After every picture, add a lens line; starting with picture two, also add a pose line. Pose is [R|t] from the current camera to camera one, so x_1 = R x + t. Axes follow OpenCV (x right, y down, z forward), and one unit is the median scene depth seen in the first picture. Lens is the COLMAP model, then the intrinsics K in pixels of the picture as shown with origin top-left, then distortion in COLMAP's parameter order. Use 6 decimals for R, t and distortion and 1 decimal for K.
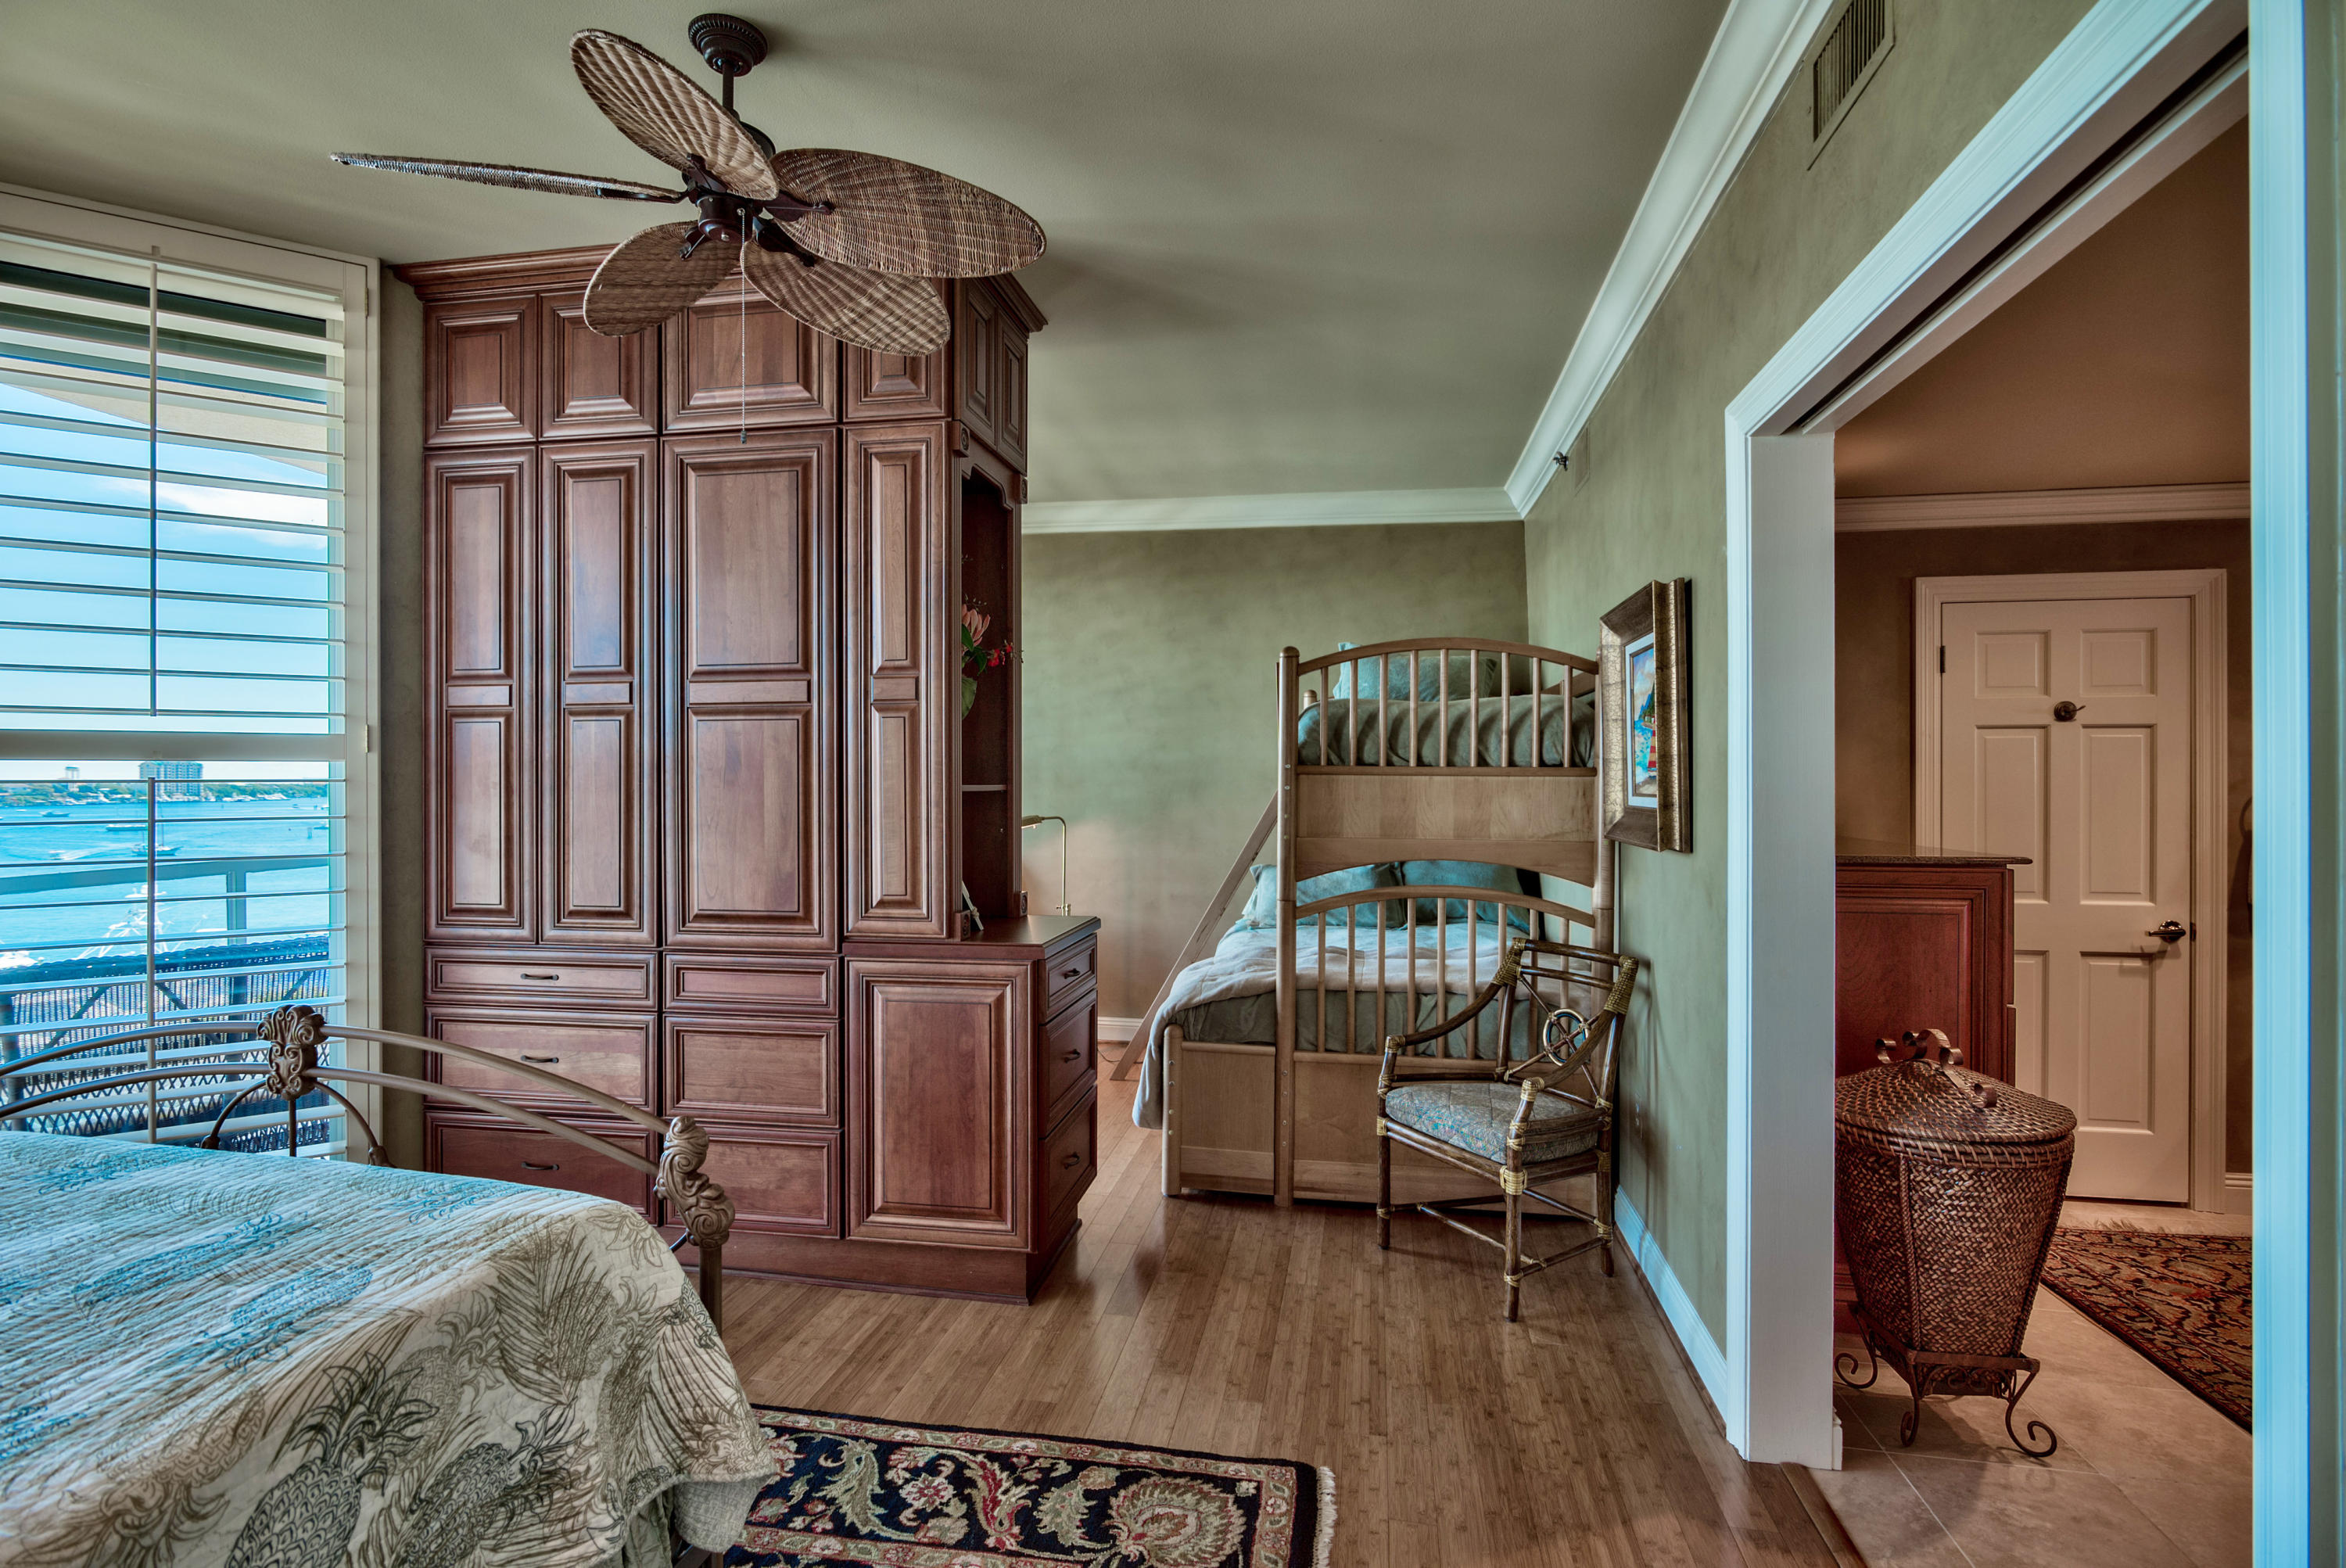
lens RADIAL K [[1189.2, 0, 1222.4], [0, 1189.2, 786.8], [0, 0, 1]] dist [-0.002872, -0.000655]
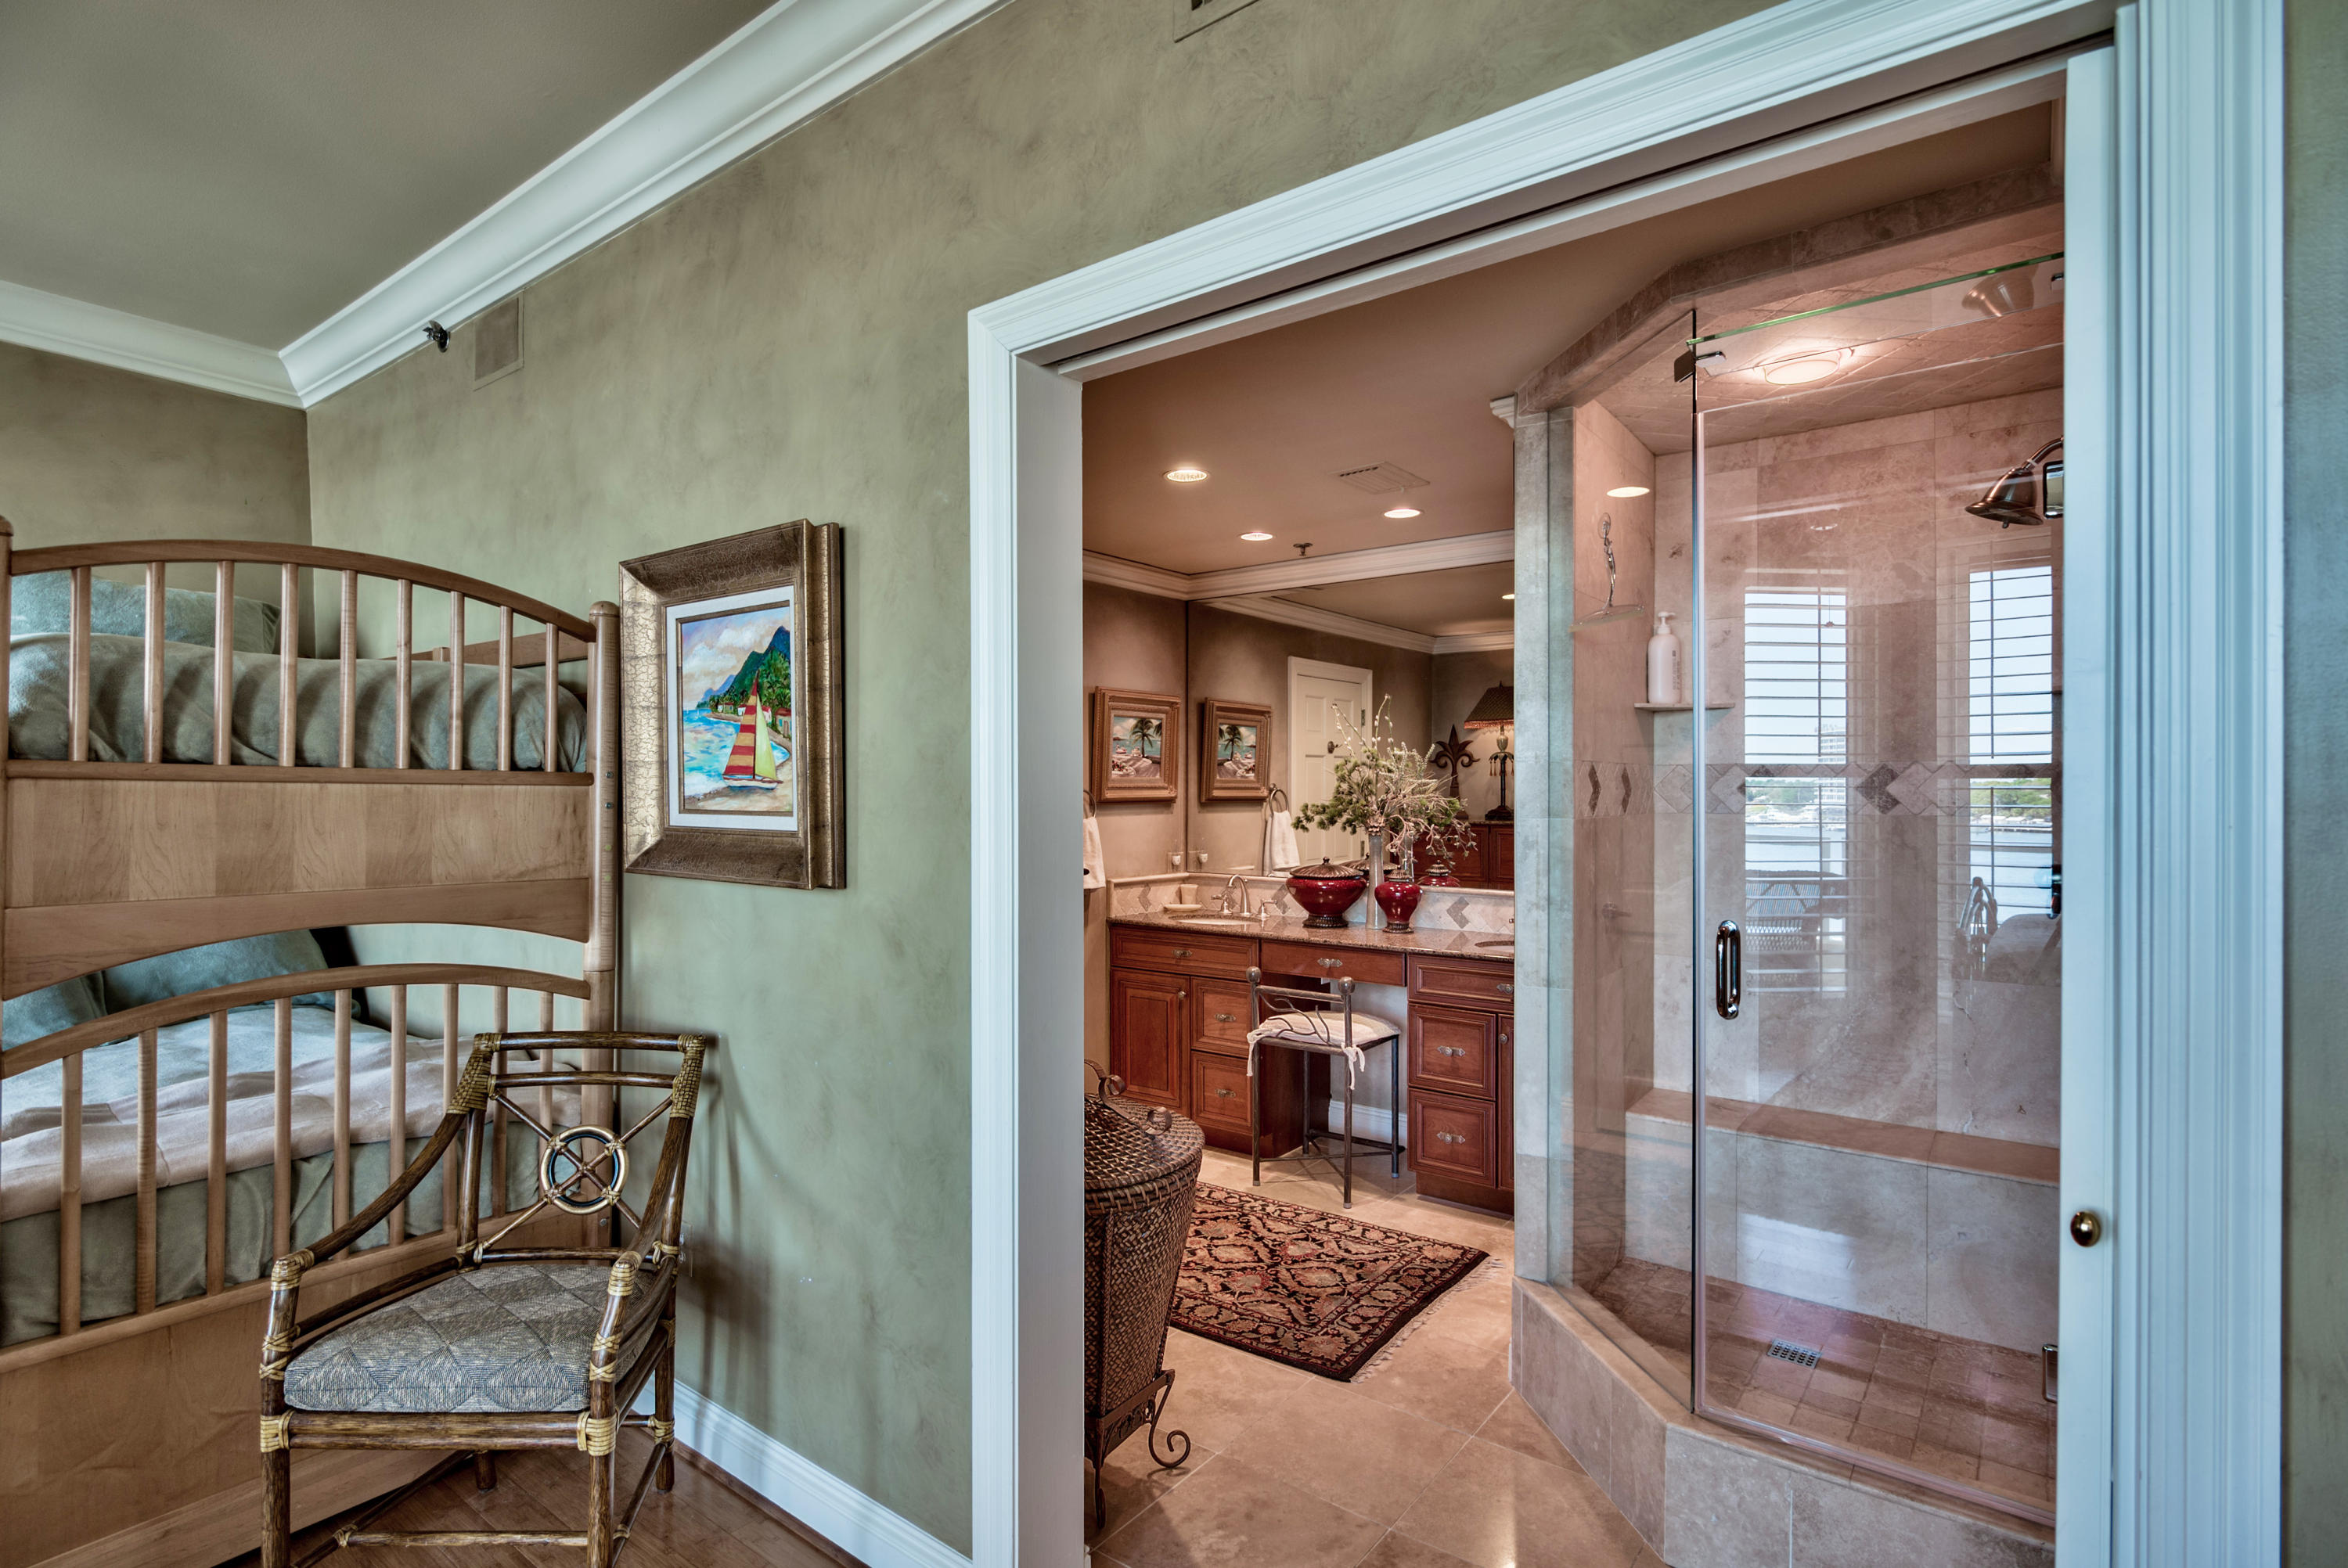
lens RADIAL K [[1140.7, 0, 1174.4], [0, 1140.7, 789.0], [0, 0, 1]] dist [-0.003752, 0.000065]
pose [[0.493394, 0.001758, 0.869804, -0.105253], [0.001901, 0.999993, -0.003099, -0.003956], [-0.869804, 0.003182, 0.493387, 0.359928]]
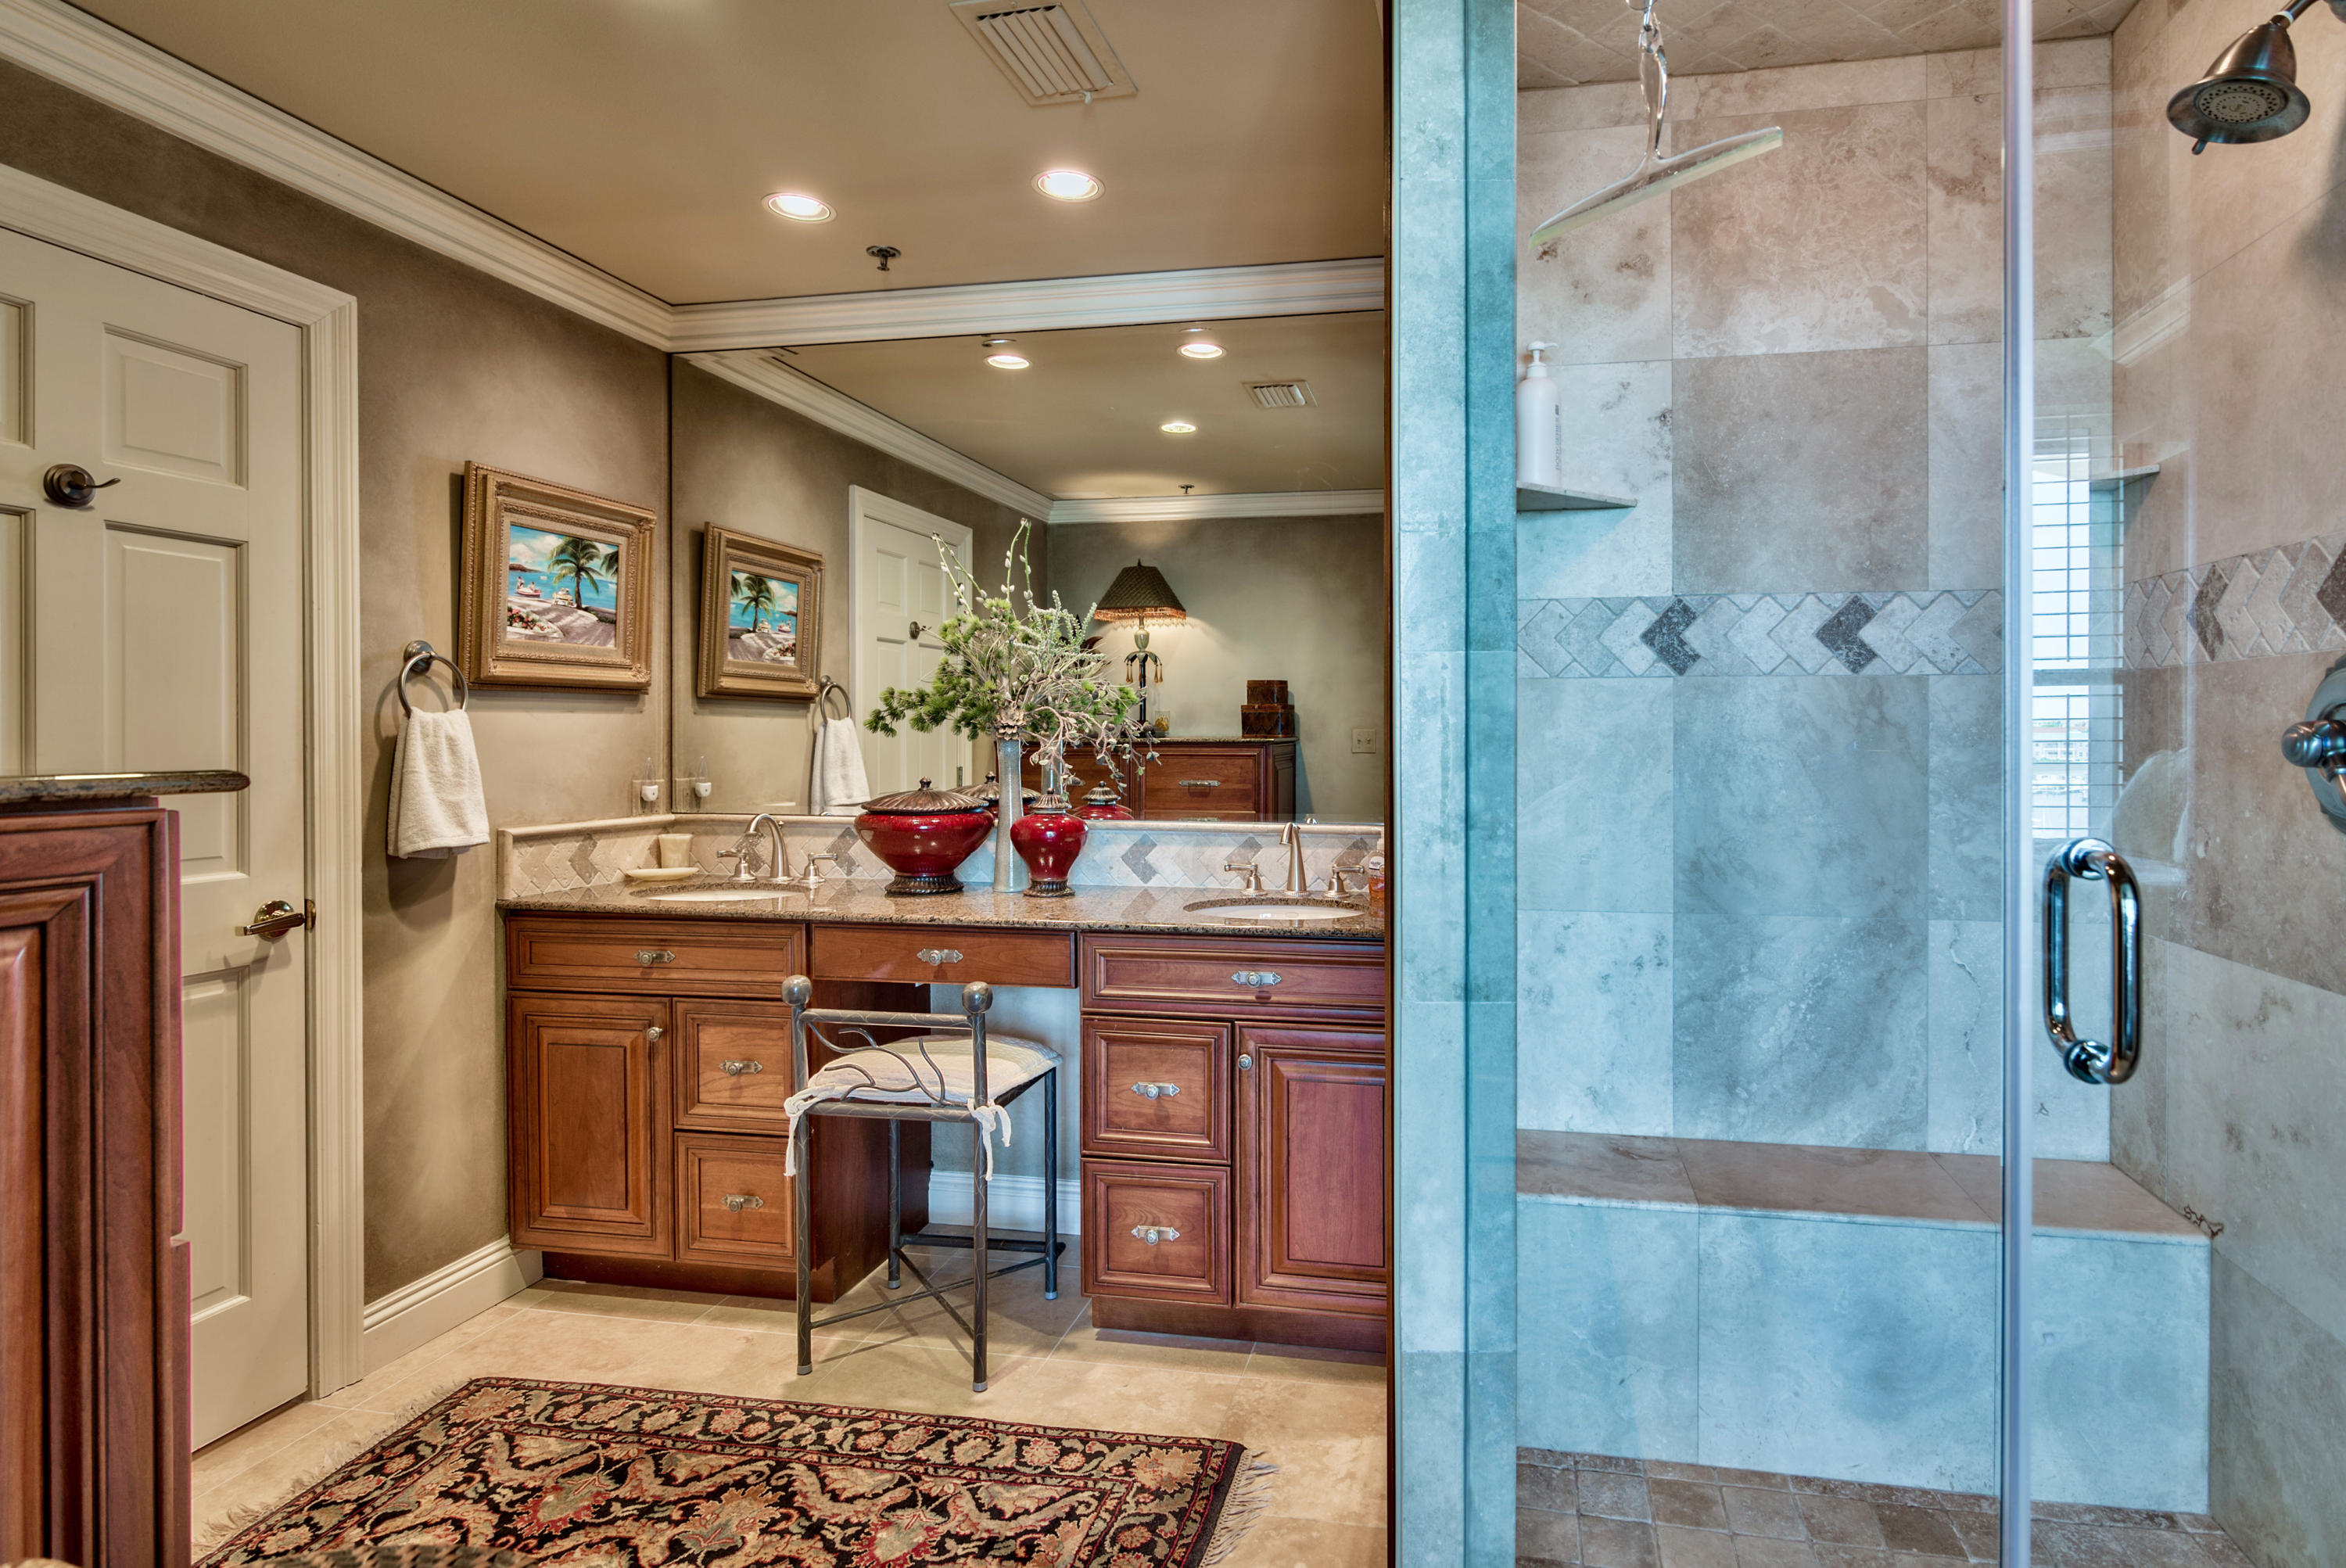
lens RADIAL K [[1189.2, 0, 1313.9], [0, 1189.2, 749.8], [0, 0, 1]] dist [-0.002872, -0.000655]
pose [[0.032184, -0.011224, 0.999419, 0.288861], [0.002130, 0.999935, 0.011161, 0.040573], [-0.999480, 0.001770, 0.032206, 0.551227]]
